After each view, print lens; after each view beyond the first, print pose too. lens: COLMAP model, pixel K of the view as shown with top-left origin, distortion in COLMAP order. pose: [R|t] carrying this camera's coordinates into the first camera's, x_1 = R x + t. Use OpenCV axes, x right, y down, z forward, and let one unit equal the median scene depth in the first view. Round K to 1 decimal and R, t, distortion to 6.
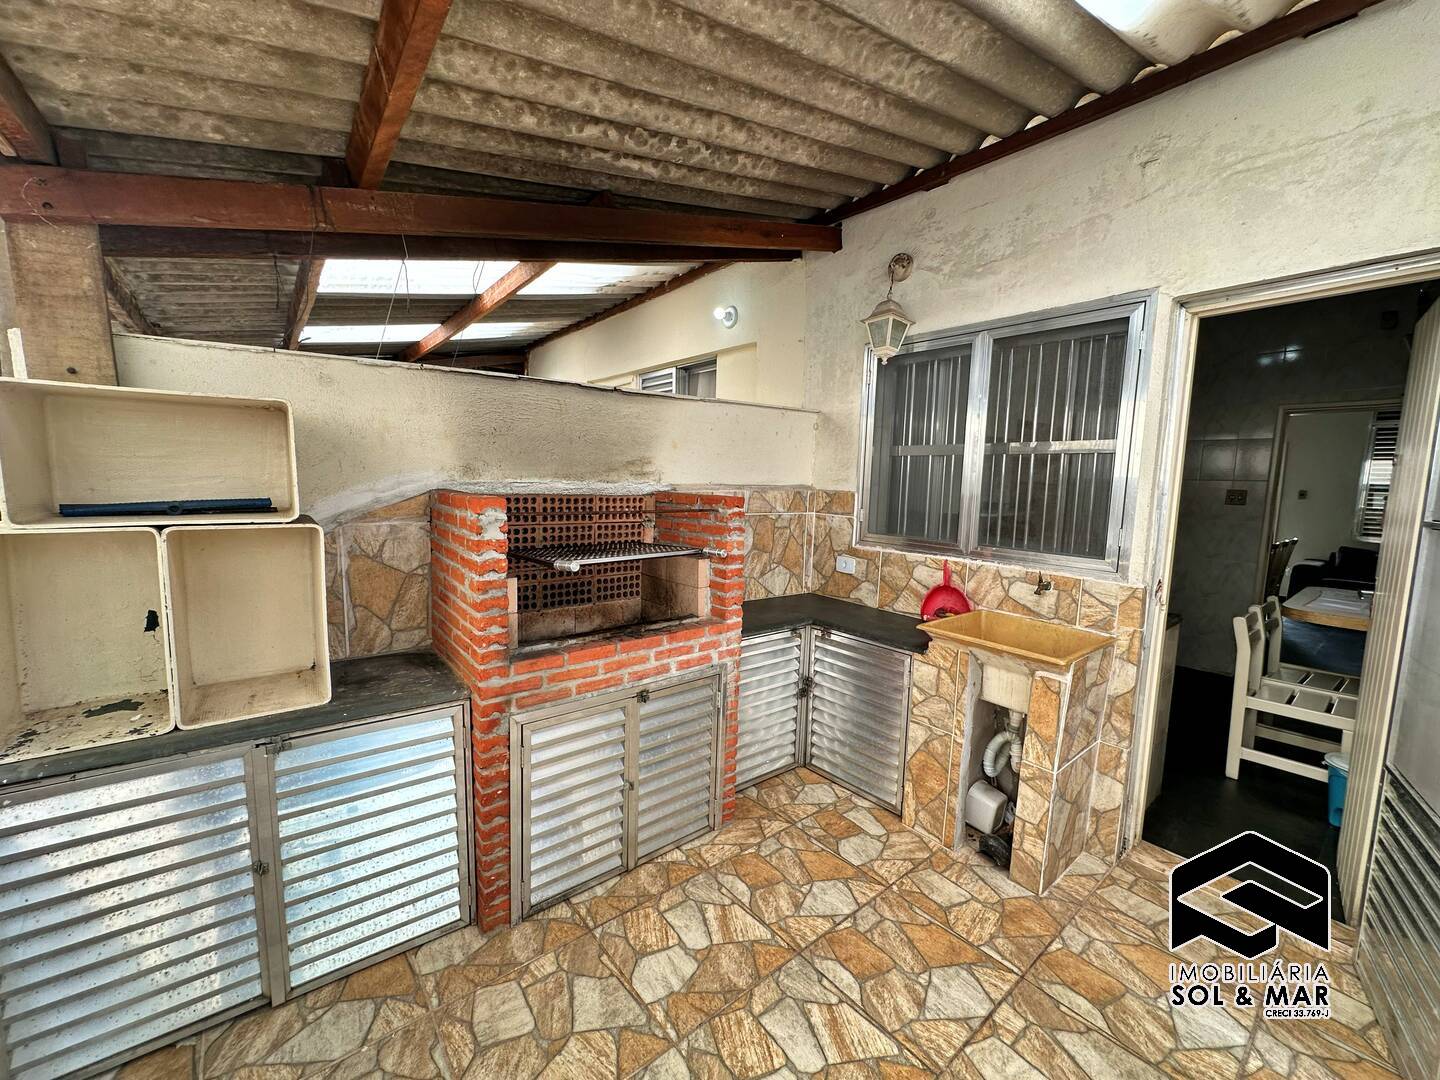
lens RADIAL K [[575.2, 0, 719.3], [0, 575.2, 540.3], [0, 0, 1]] dist [-0.002759, 0.000648]
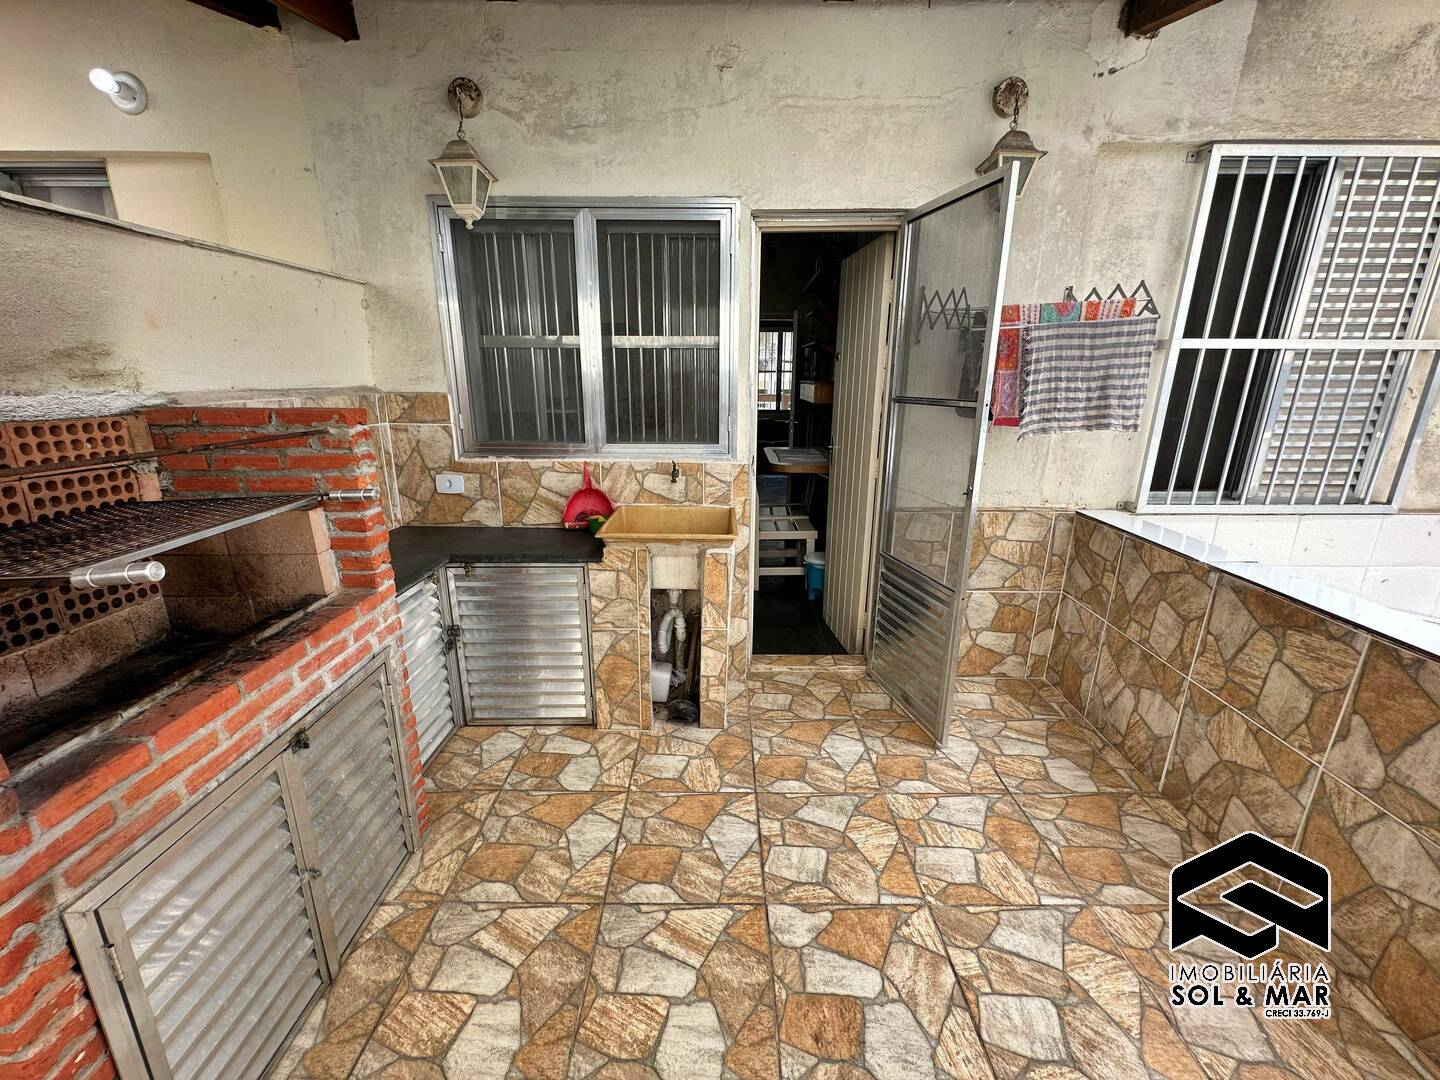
lens RADIAL K [[575.2, 0, 719.7], [0, 575.2, 540.8], [0, 0, 1]] dist [-0.002759, 0.000648]
pose [[0.631261, -0.231401, 0.740245, -0.232342], [0.096409, 0.970462, 0.221152, -0.032724], [-0.769555, -0.068238, 0.634924, 0.236098]]
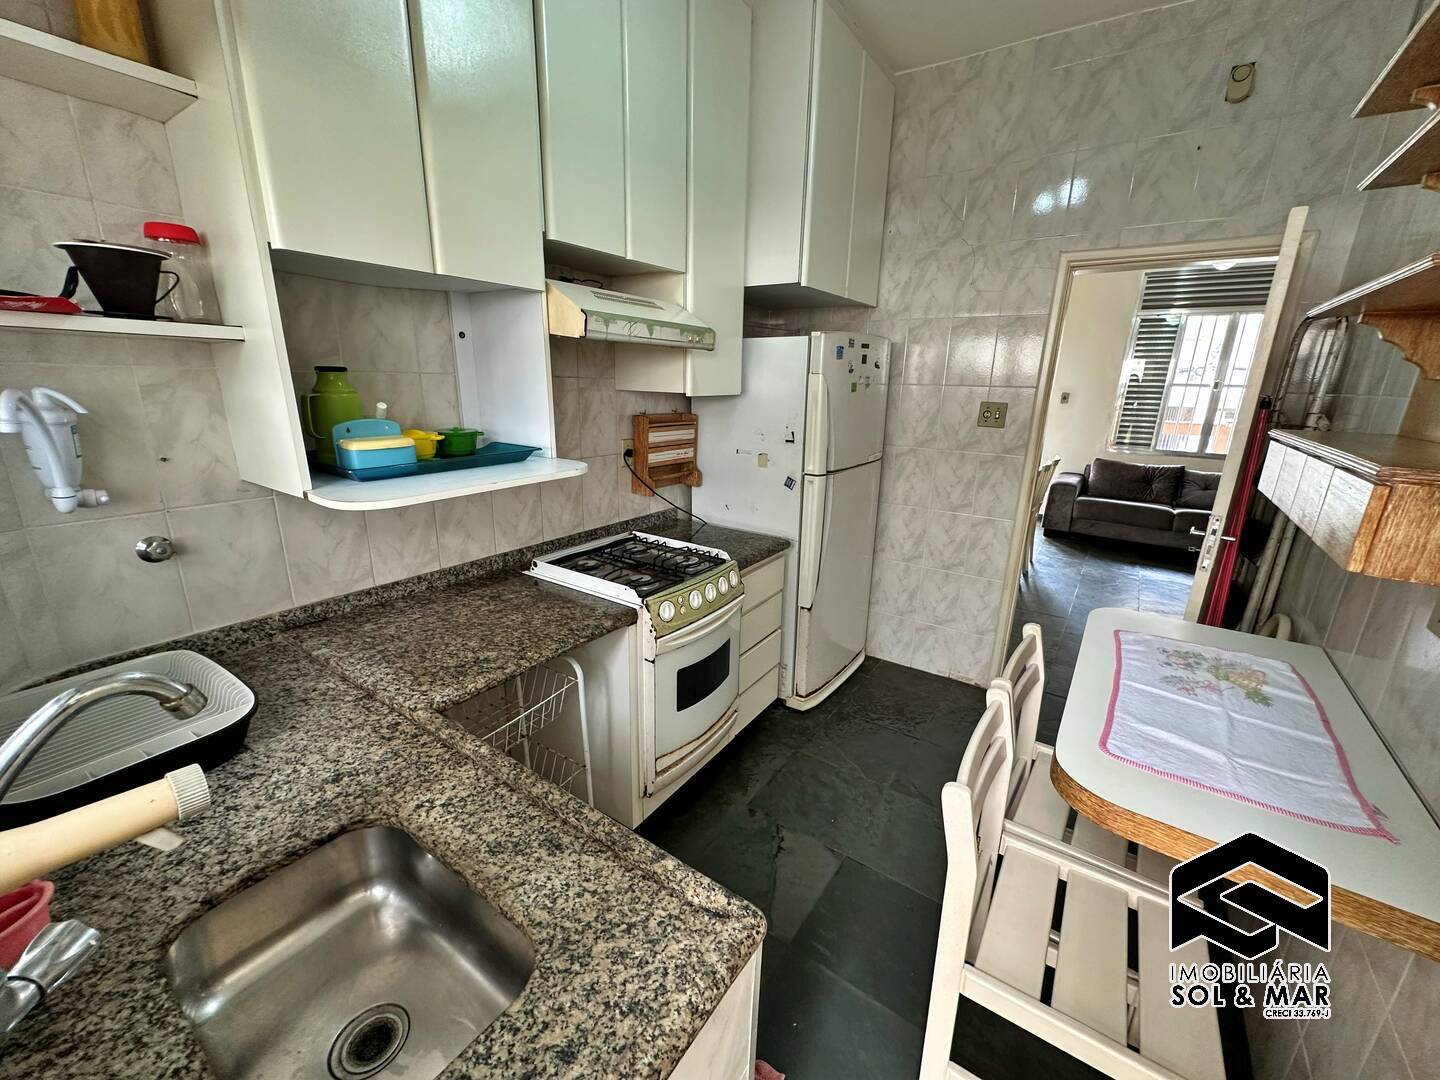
lens RADIAL K [[575.2, 0, 714.7], [0, 575.2, 540.1], [0, 0, 1]] dist [-0.002759, 0.000648]
pose [[0.962777, -0.075385, 0.259573, 0.852193], [0.029722, 0.984024, 0.175536, -0.116754], [-0.268659, -0.161286, 0.949636, 0.908910]]
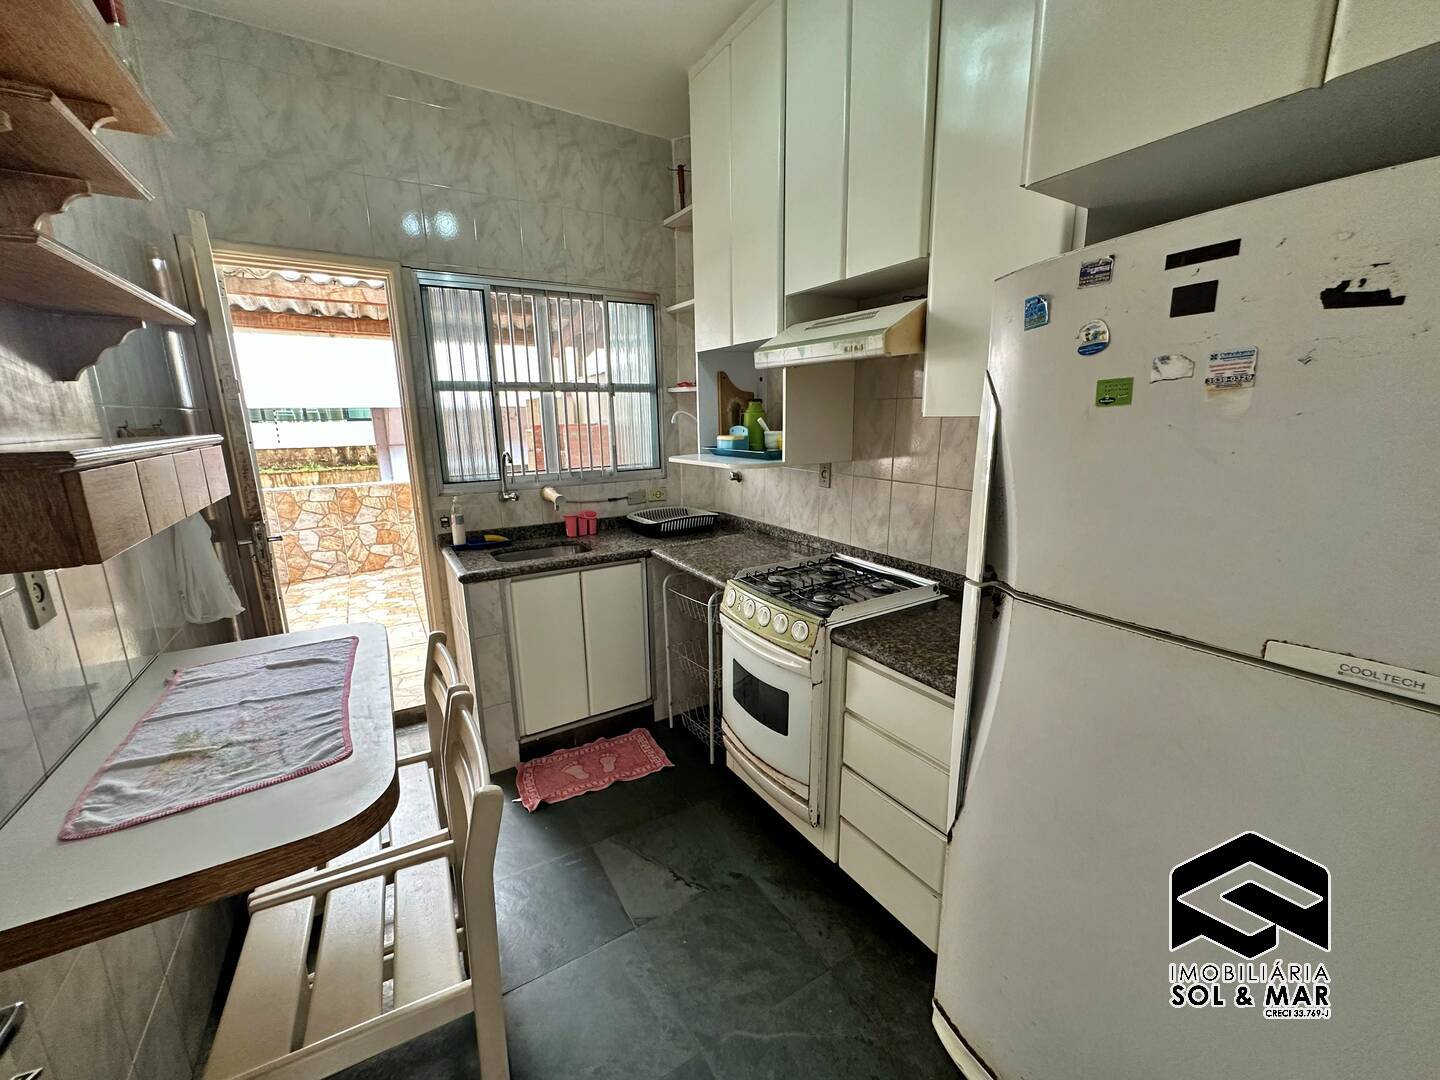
lens RADIAL K [[575.2, 0, 720.9], [0, 575.2, 540.7], [0, 0, 1]] dist [-0.002759, 0.000648]
pose [[-0.128924, 0.194724, -0.972348, 1.830359], [-0.103767, 0.972499, 0.208513, -0.157885], [0.986210, 0.127780, -0.105172, 1.707123]]
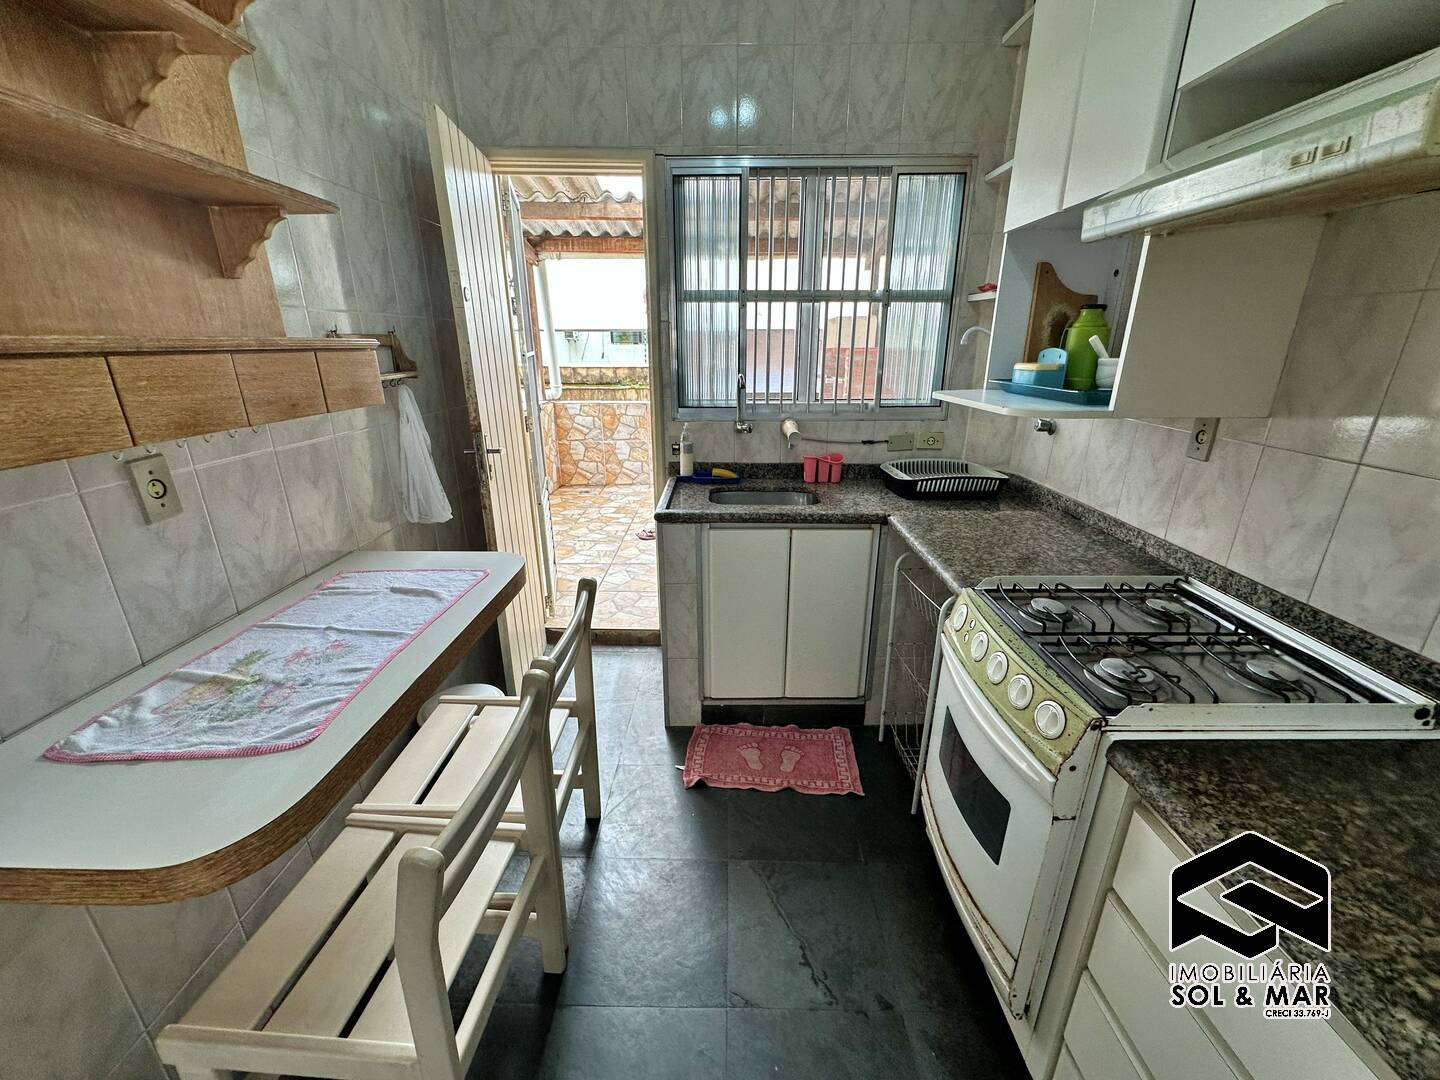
lens RADIAL K [[575.2, 0, 720.3], [0, 575.2, 540.9], [0, 0, 1]] dist [-0.002759, 0.000648]
pose [[-0.634137, 0.231003, -0.737908, 1.543331], [-0.102207, 0.920914, 0.376127, -0.151048], [0.766436, 0.313935, -0.560376, 1.754838]]
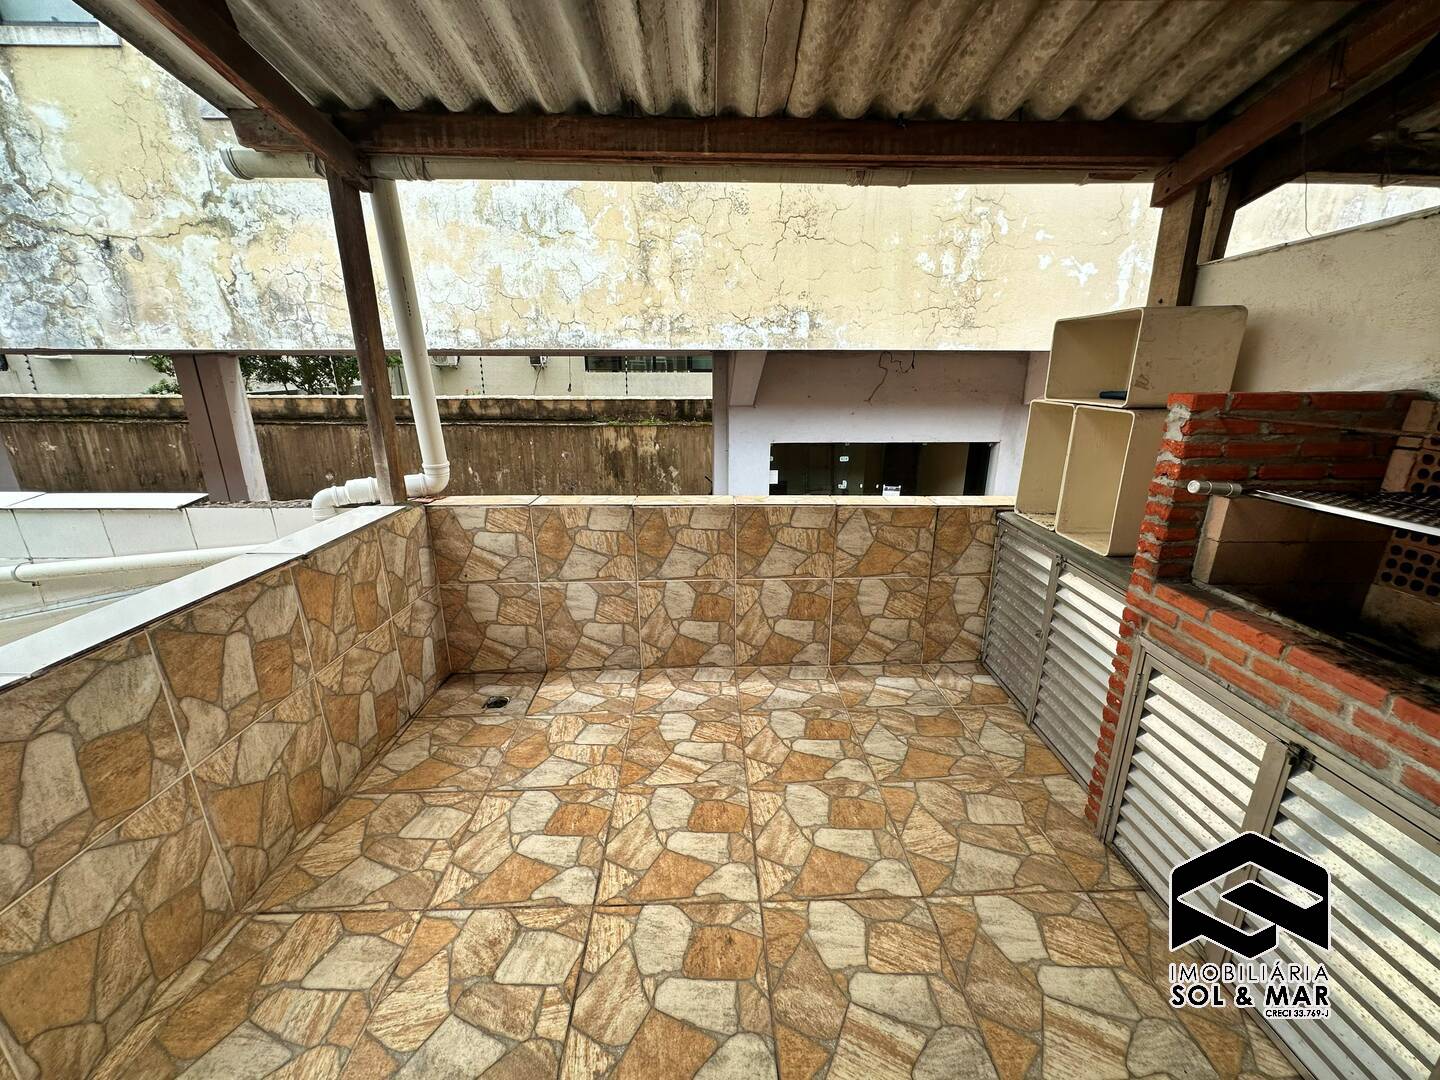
lens RADIAL K [[575.2, 0, 718.0], [0, 575.2, 539.4], [0, 0, 1]] dist [-0.002759, 0.000648]
pose [[-0.609980, 0.204435, -0.765591, 0.565484], [-0.102365, 0.937723, 0.331958, -0.059941], [0.785777, 0.280857, -0.551066, 0.719597]]
